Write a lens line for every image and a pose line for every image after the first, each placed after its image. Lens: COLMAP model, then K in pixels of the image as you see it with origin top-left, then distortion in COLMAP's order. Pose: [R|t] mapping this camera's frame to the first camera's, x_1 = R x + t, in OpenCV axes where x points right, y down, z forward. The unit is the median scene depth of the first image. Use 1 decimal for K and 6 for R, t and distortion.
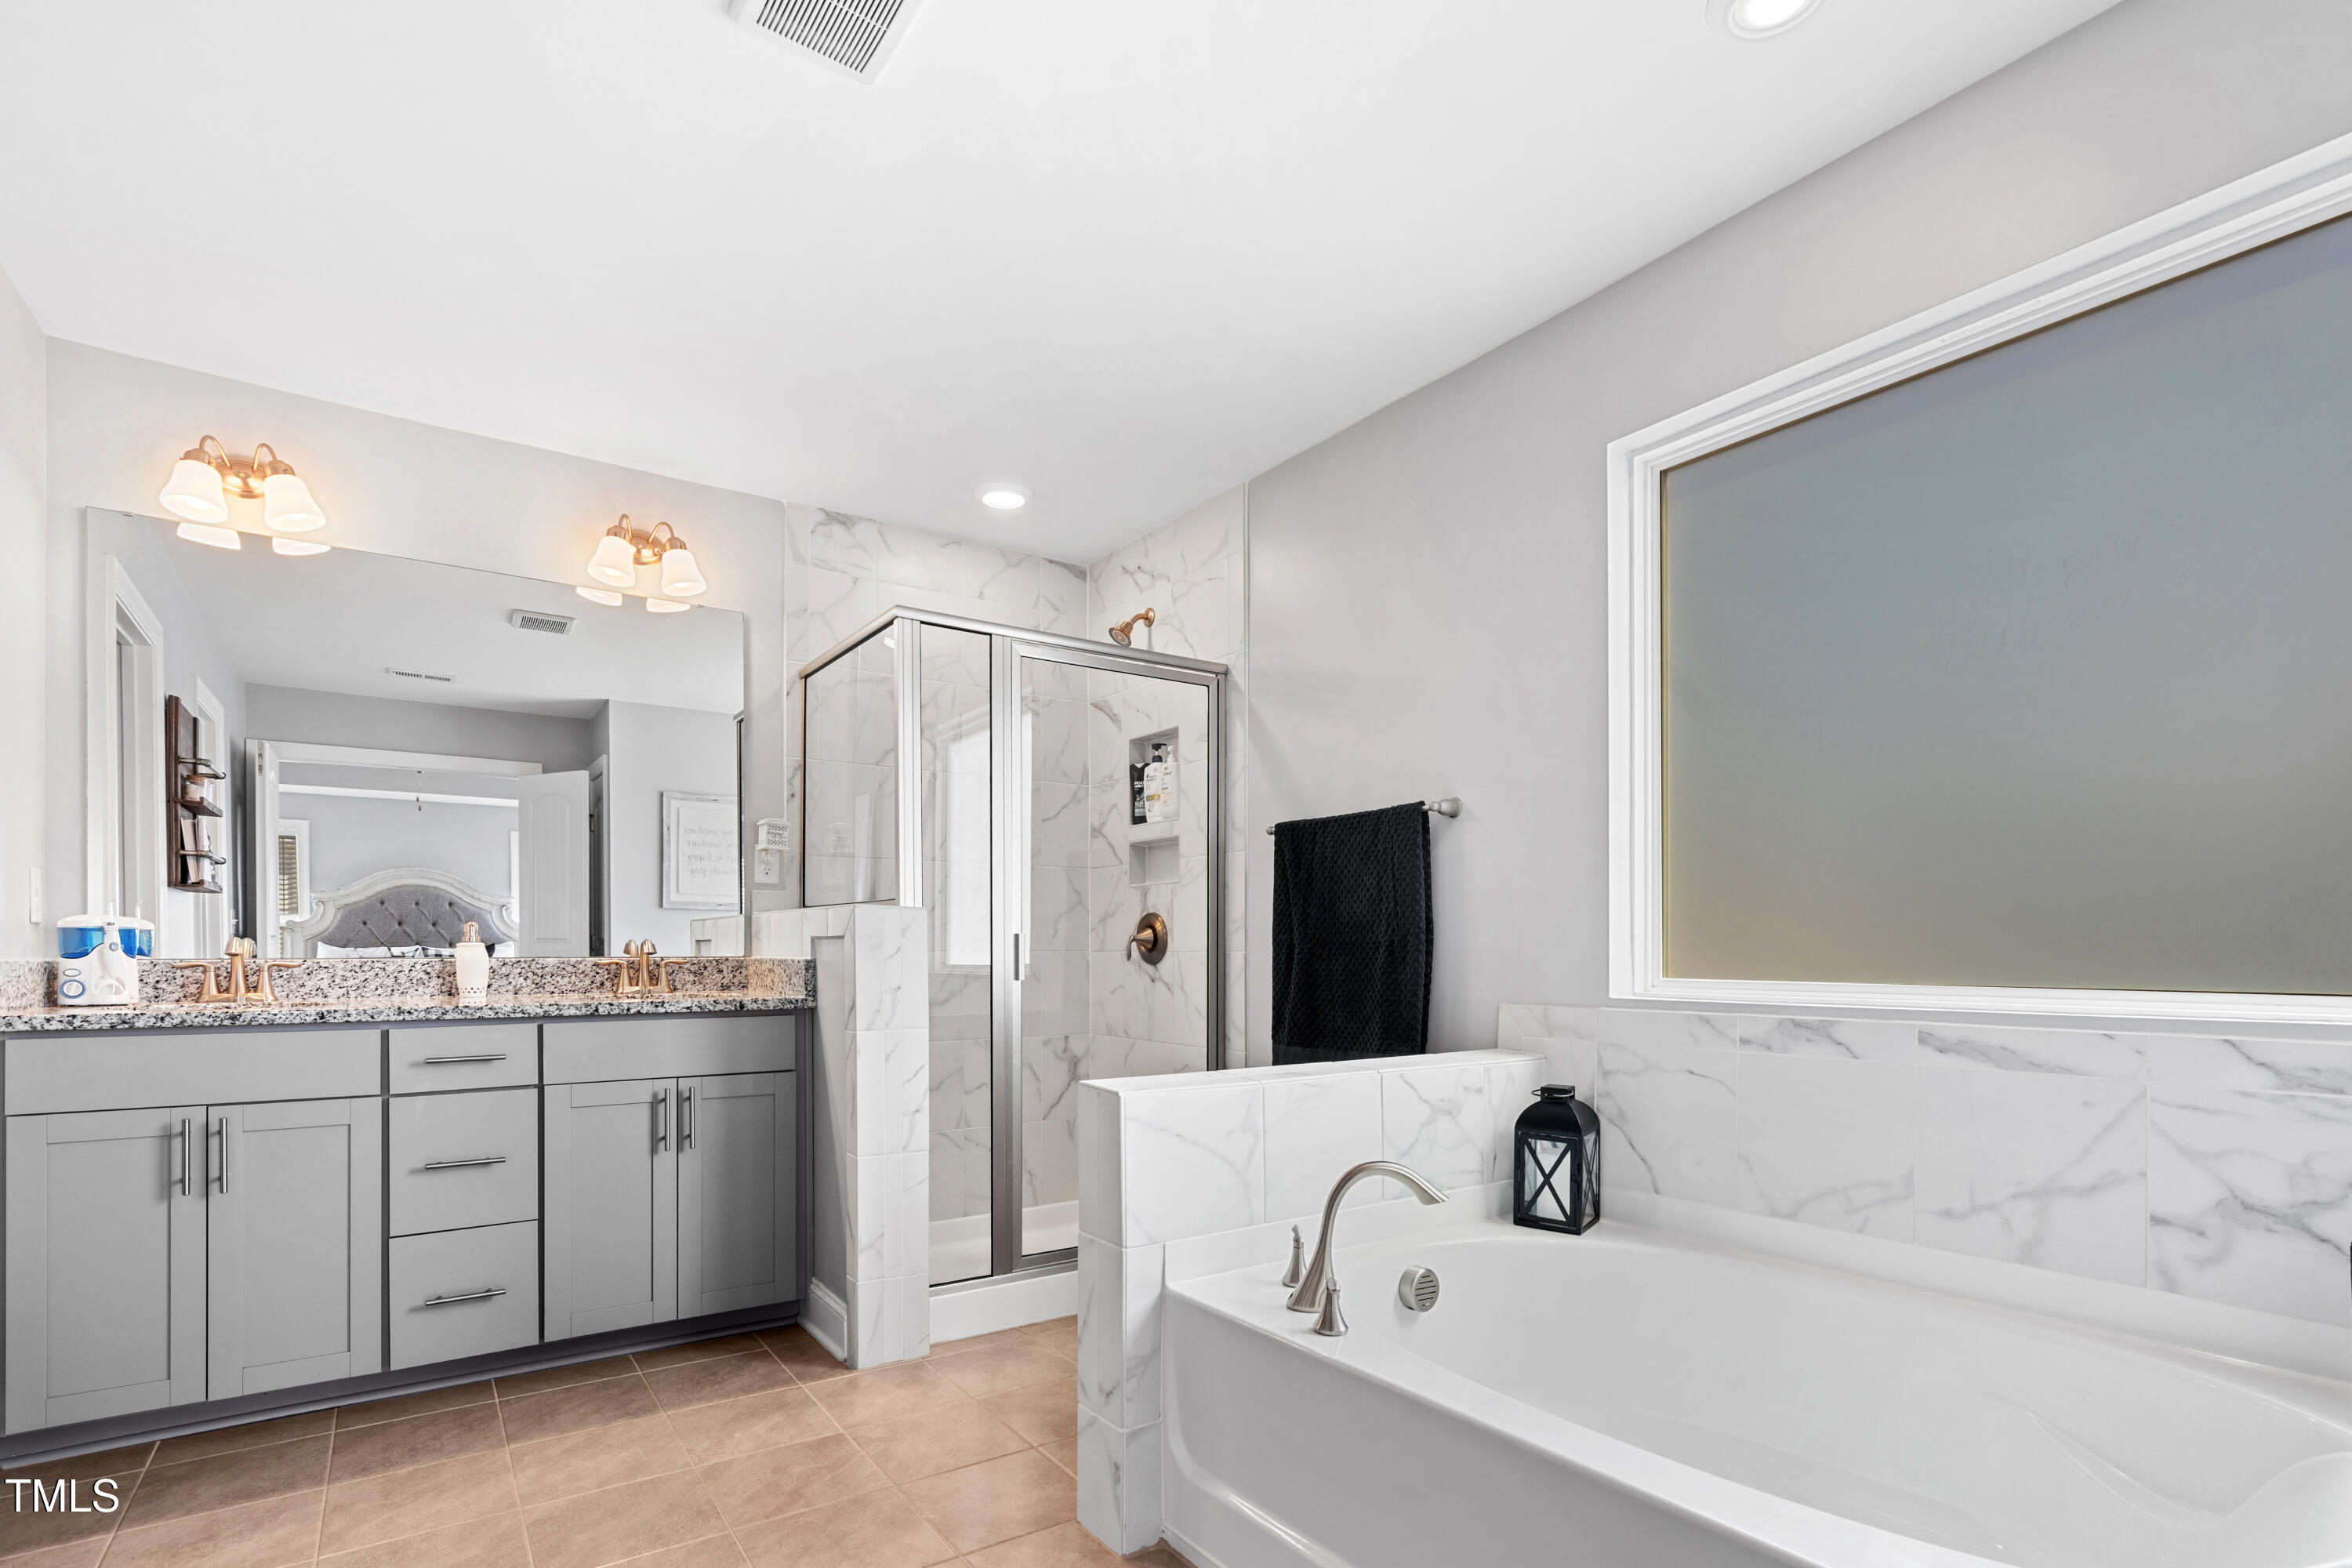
lens RADIAL K [[1089.6, 0, 1177.6], [0, 1089.6, 932.6], [0, 0, 1]] dist [-0.000738, -0.000451]
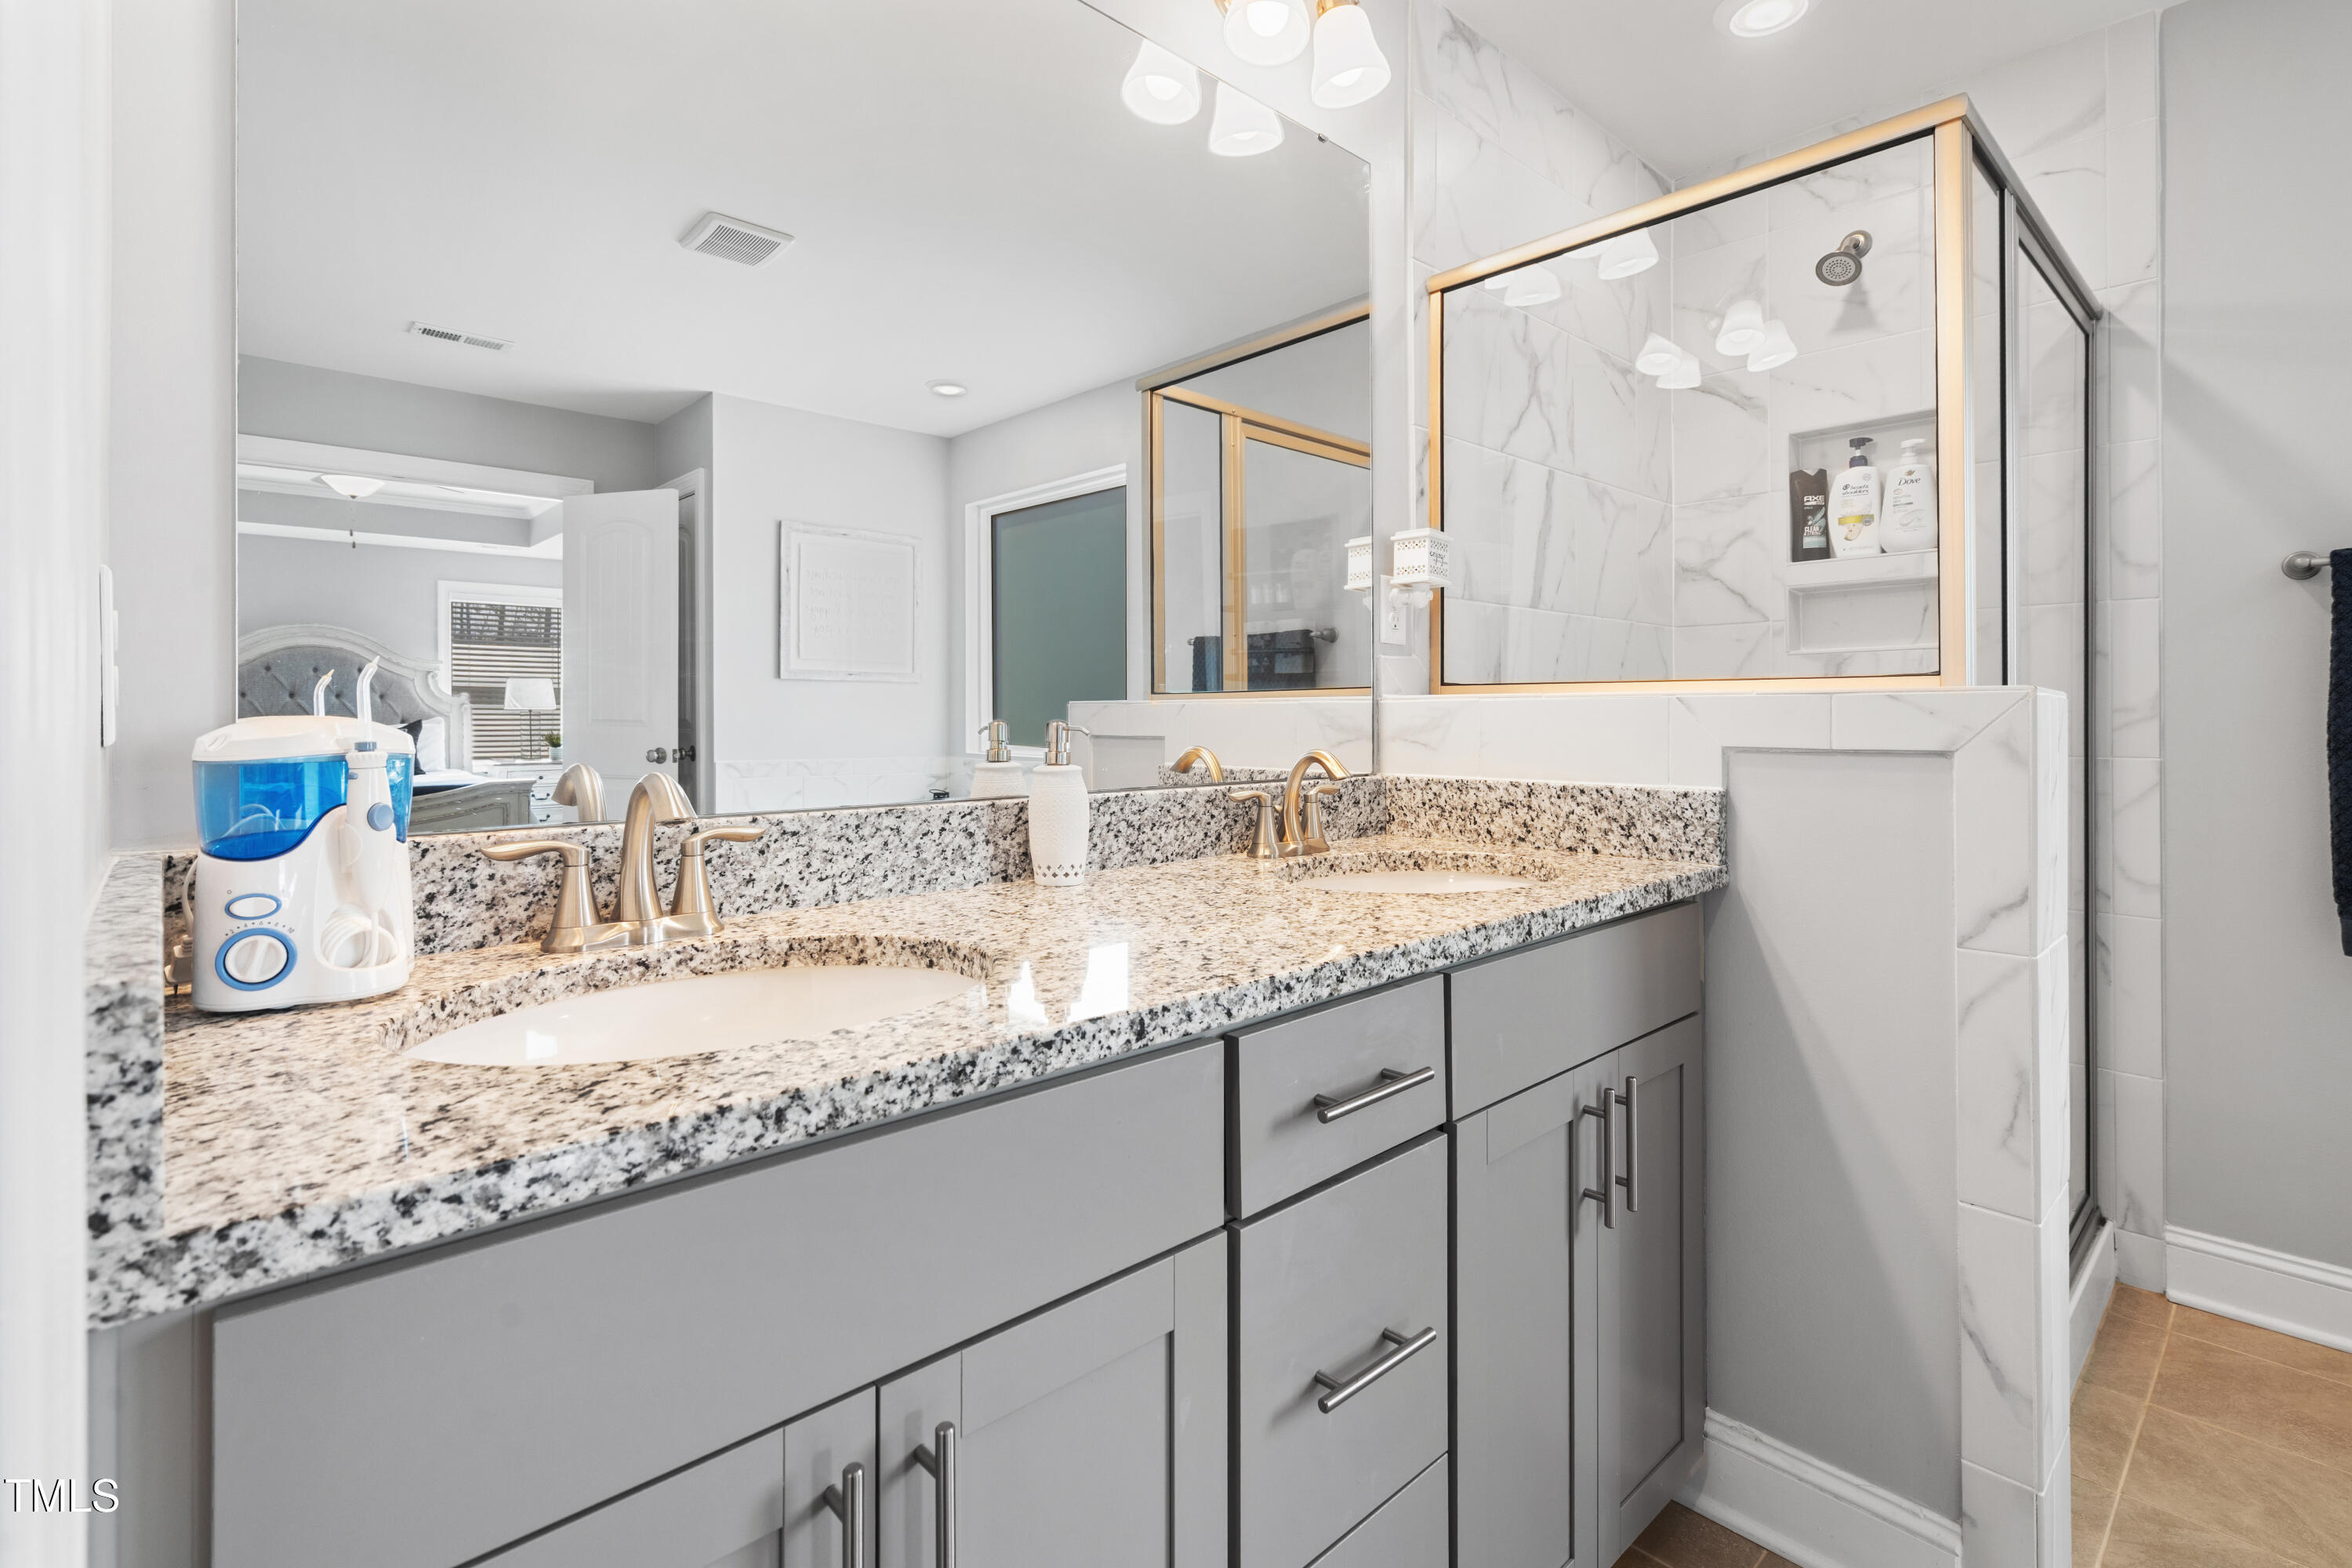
lens RADIAL K [[1080.1, 0, 1231.7], [0, 1080.1, 694.3], [0, 0, 1]] dist [-0.001894, -0.000009]
pose [[0.989145, 0.001323, 0.146935, -0.603046], [-0.000543, 0.999986, -0.005351, -0.017474], [-0.146940, 0.005213, 0.989132, 0.501943]]
